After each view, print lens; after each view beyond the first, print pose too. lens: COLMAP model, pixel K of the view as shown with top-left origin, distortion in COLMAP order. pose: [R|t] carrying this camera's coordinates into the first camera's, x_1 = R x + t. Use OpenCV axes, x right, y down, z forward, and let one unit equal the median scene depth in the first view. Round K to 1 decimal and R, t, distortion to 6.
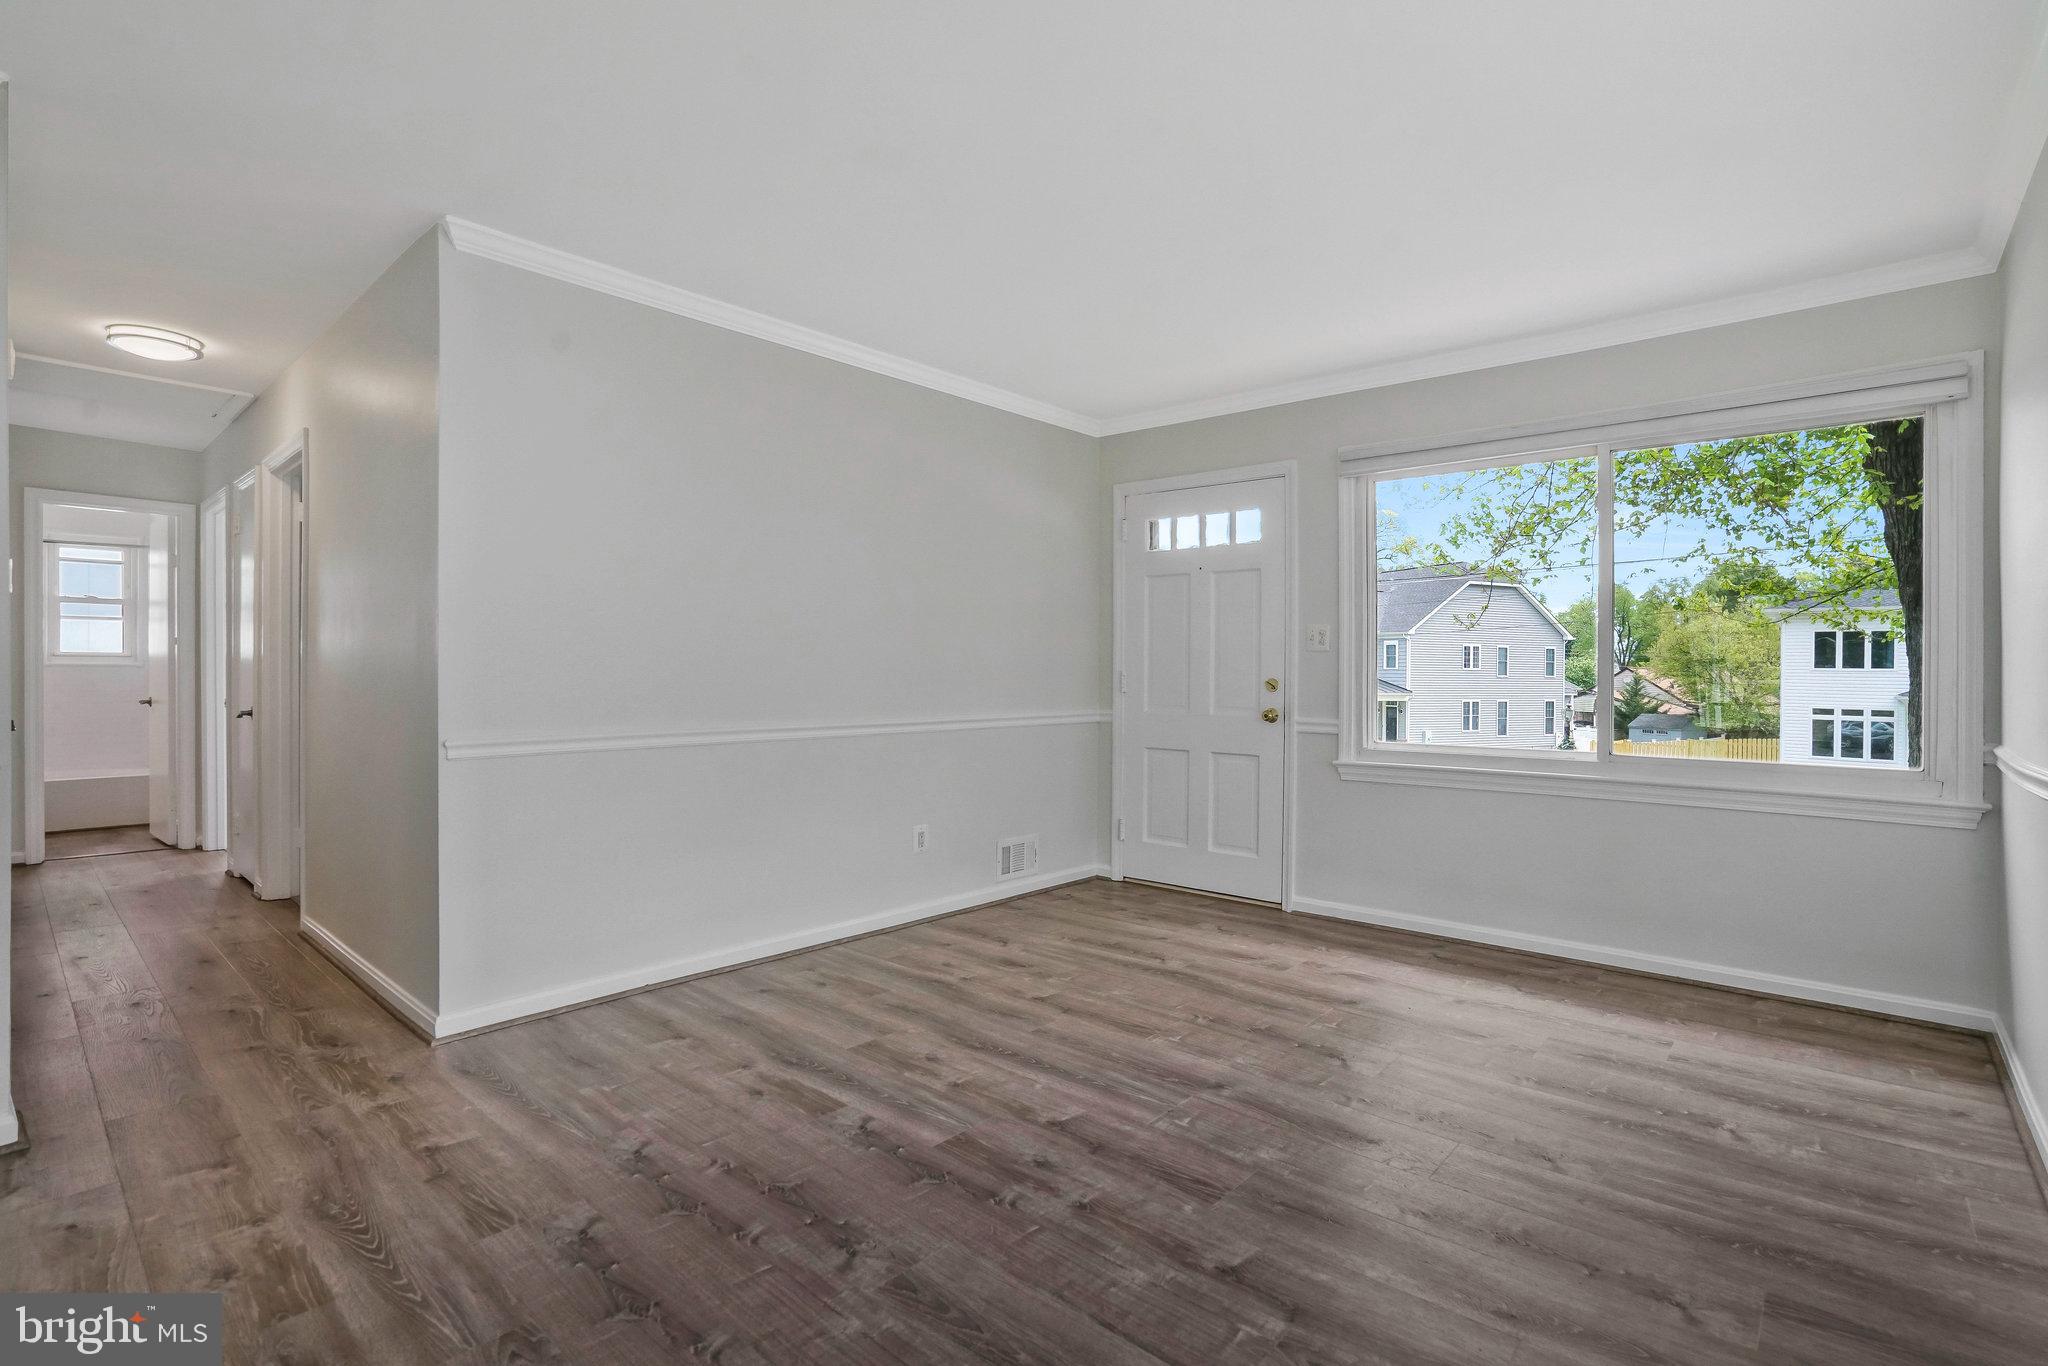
lens RADIAL K [[970.0, 0, 1028.2], [0, 970.0, 642.8], [0, 0, 1]] dist [-0.060556, 0.028391]
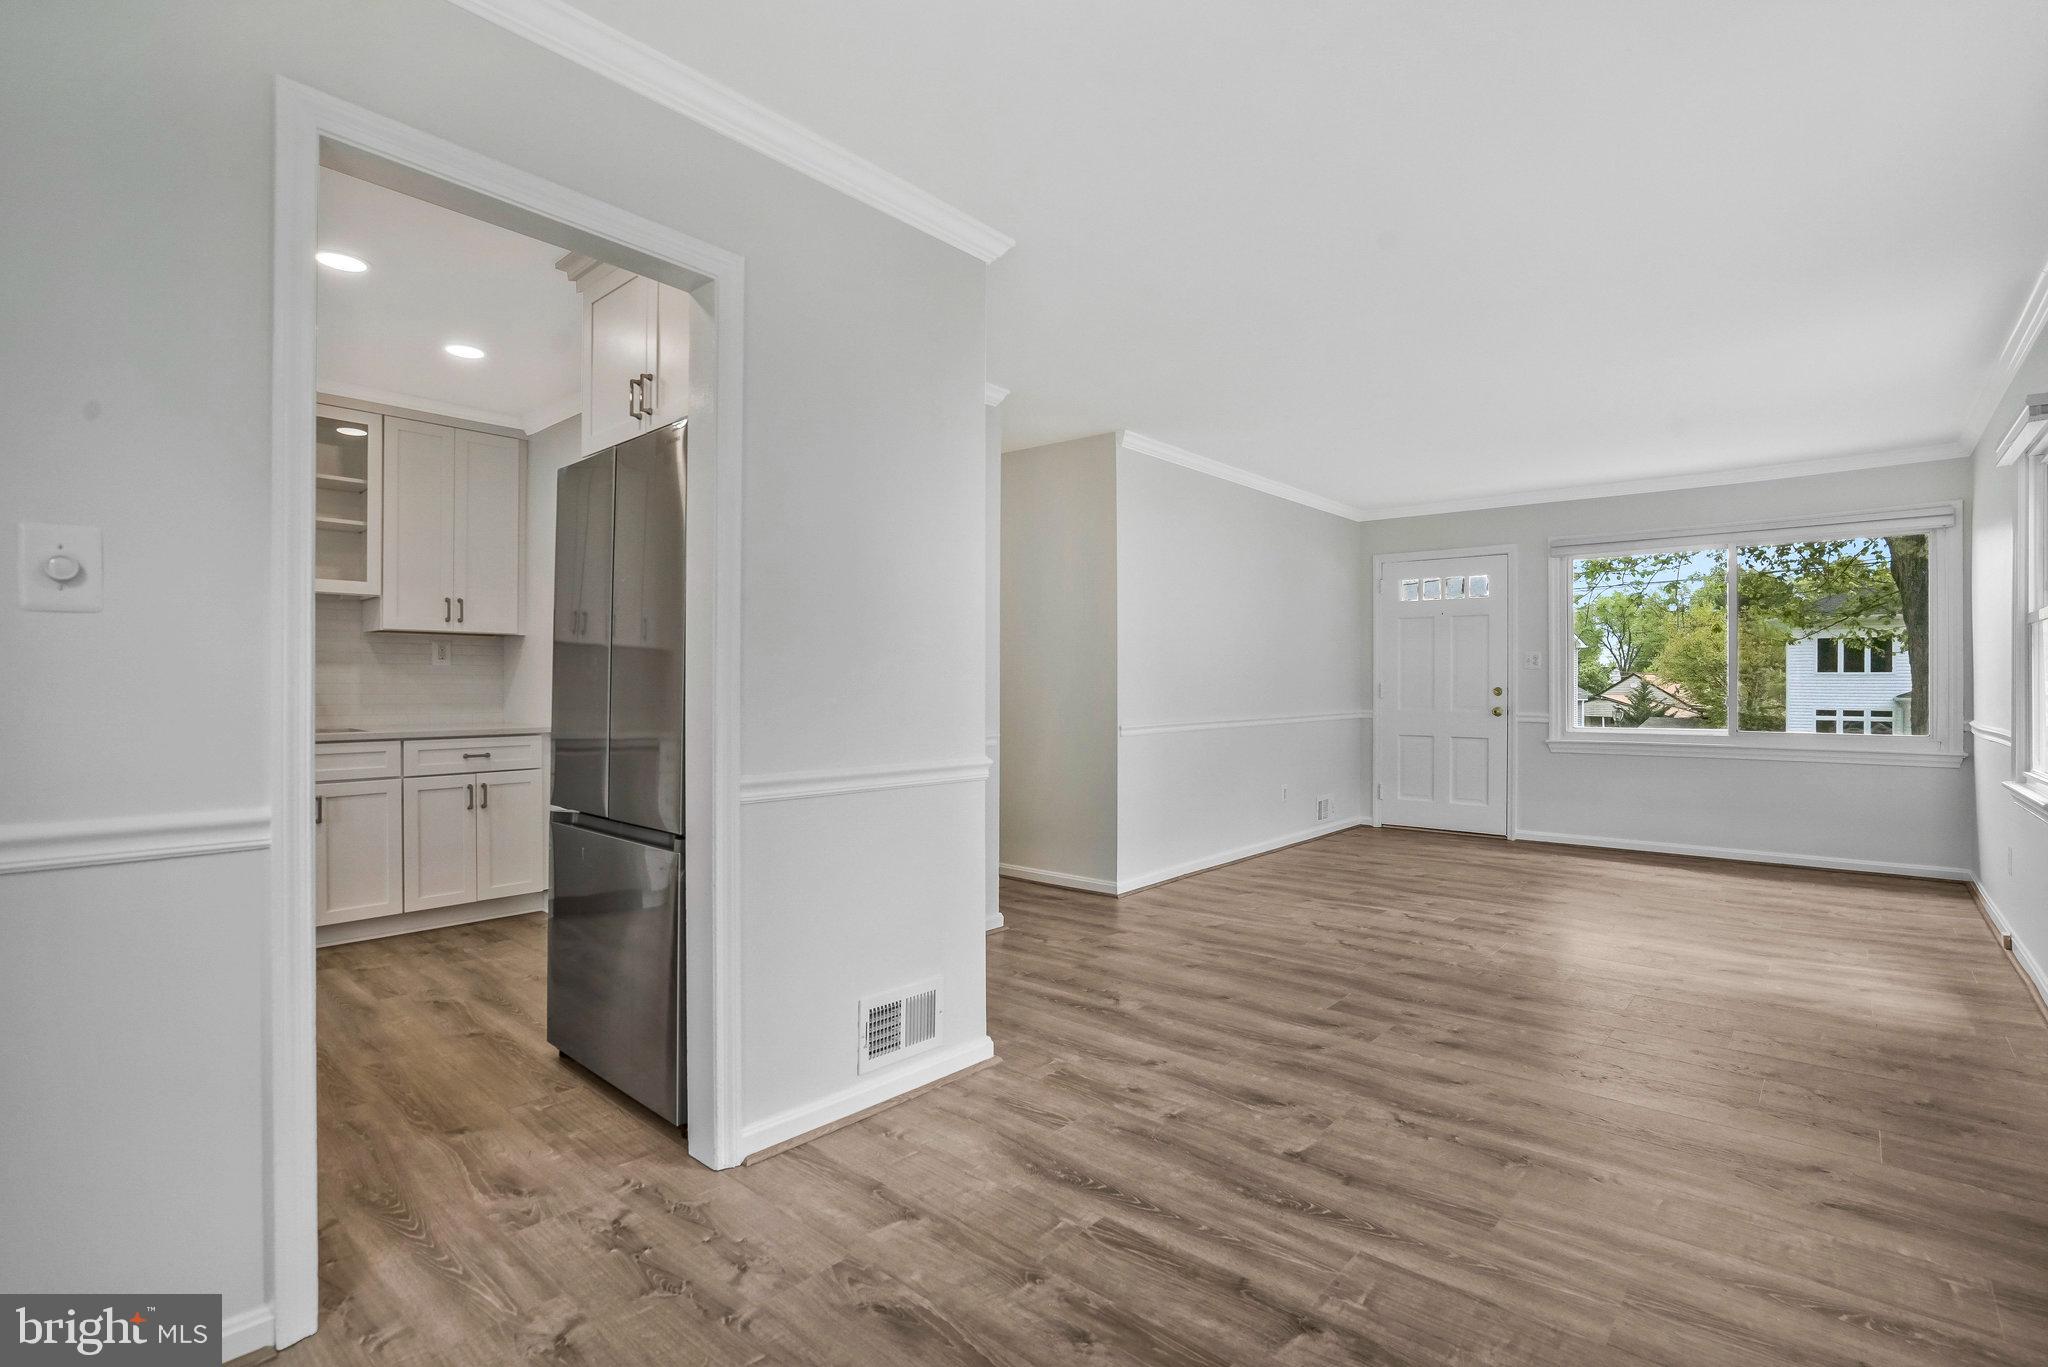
lens RADIAL K [[959.8, 0, 1017.6], [0, 959.8, 682.2], [0, 0, 1]] dist [-0.065287, 0.024769]
pose [[0.999936, -0.006624, -0.009169, -0.608036], [0.006916, 0.999460, 0.032109, -0.030693], [0.008951, -0.032170, 0.999442, -0.604573]]
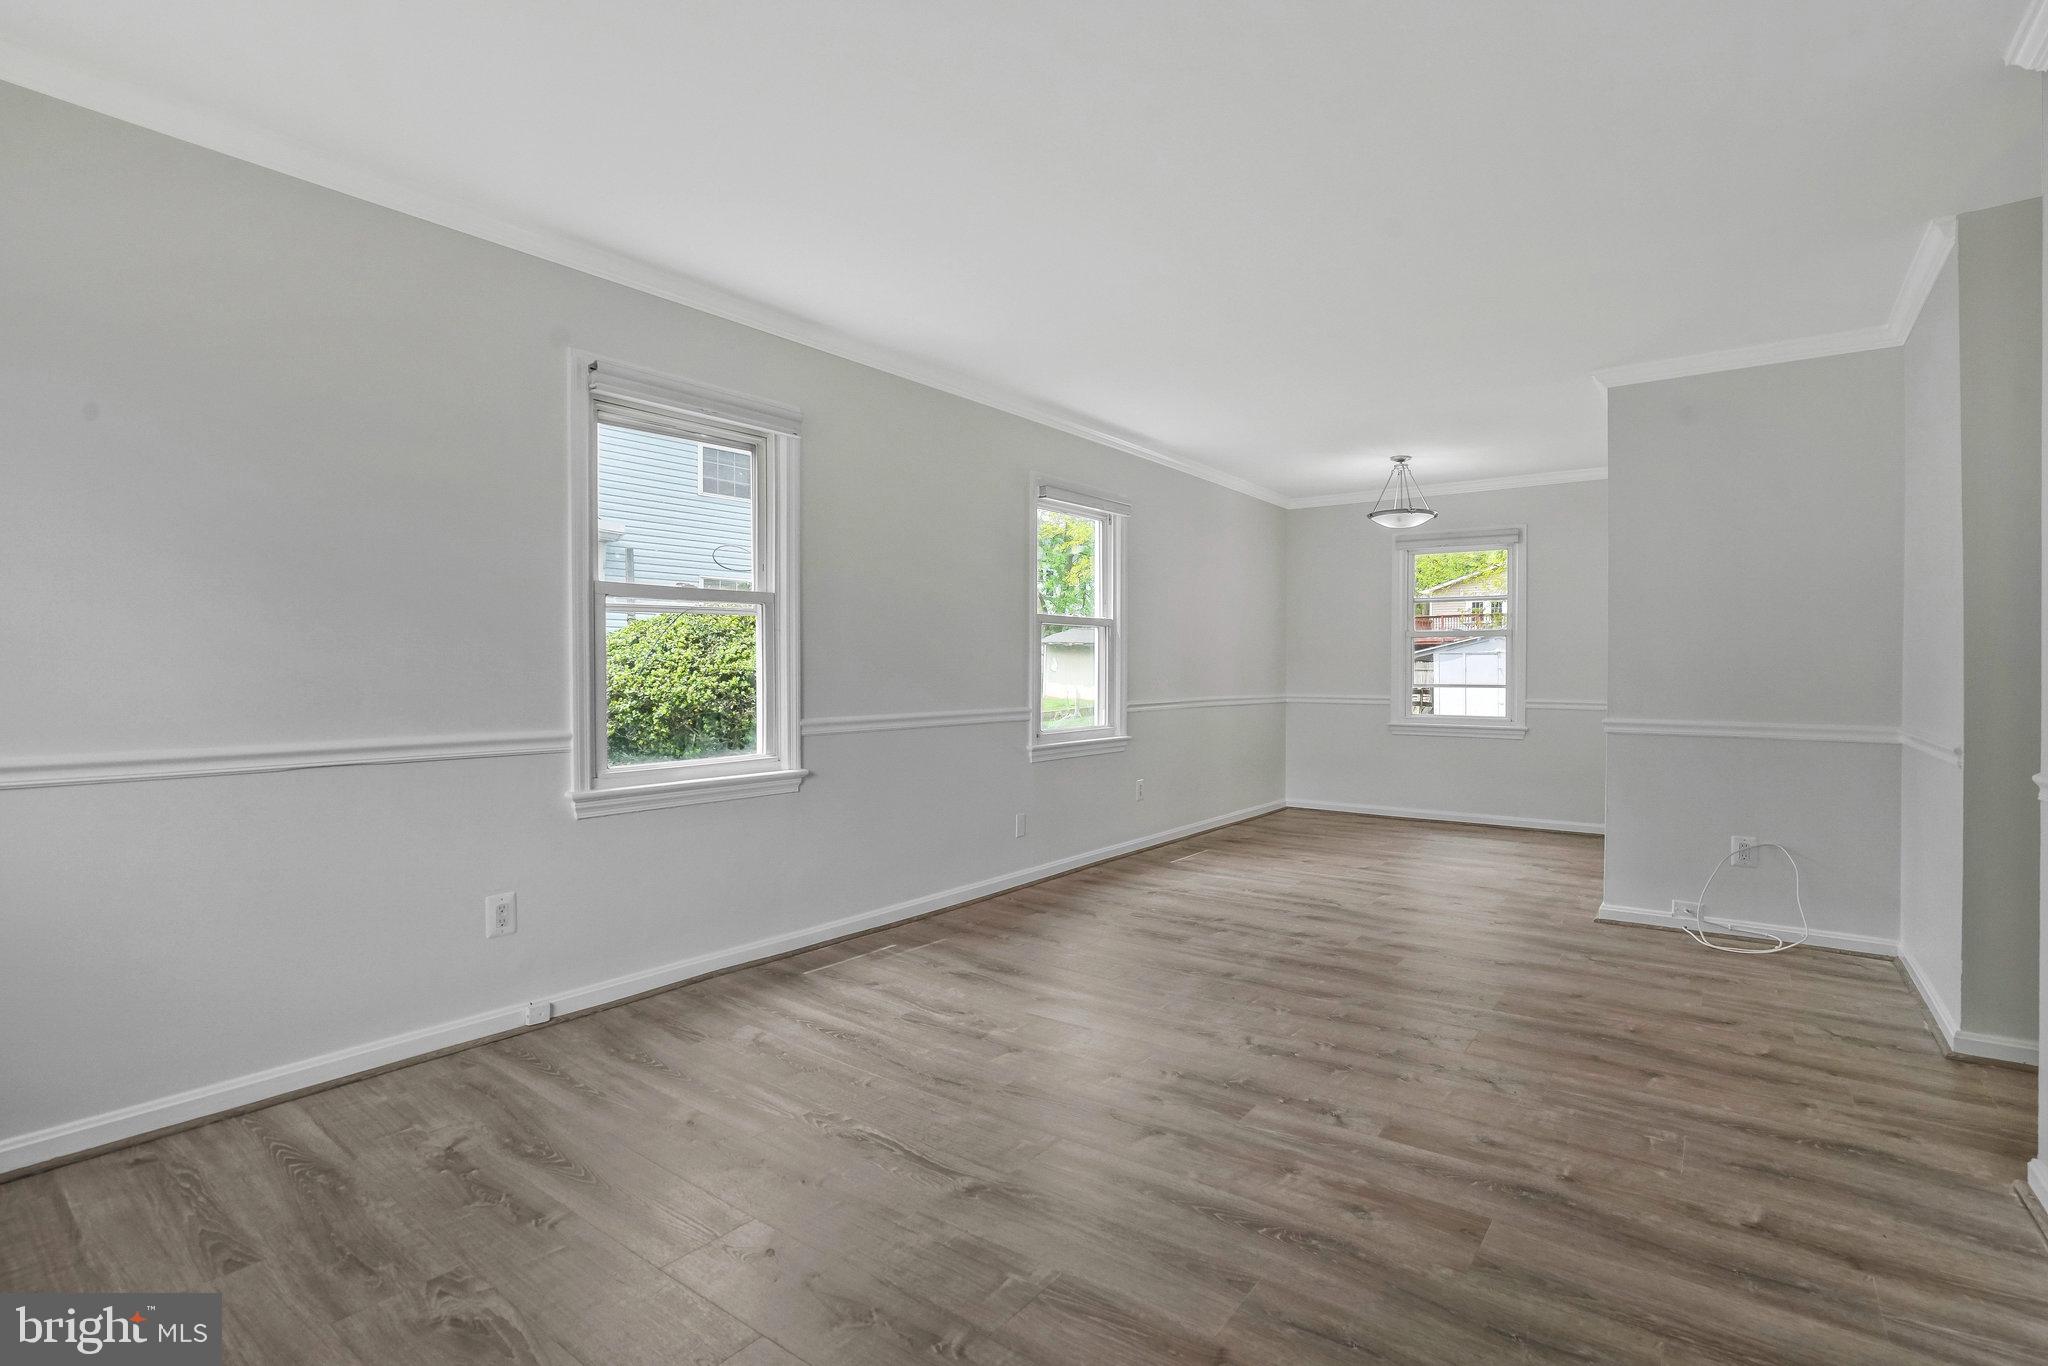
lens RADIAL K [[973.7, 0, 1036.8], [0, 973.7, 671.5], [0, 0, 1]] dist [-0.072520, 0.026155]
pose [[-0.995992, -0.010598, -0.088816, 0.153858], [-0.008001, 0.999531, -0.029547, 0.038992], [0.089088, -0.028718, -0.995610, 1.265009]]
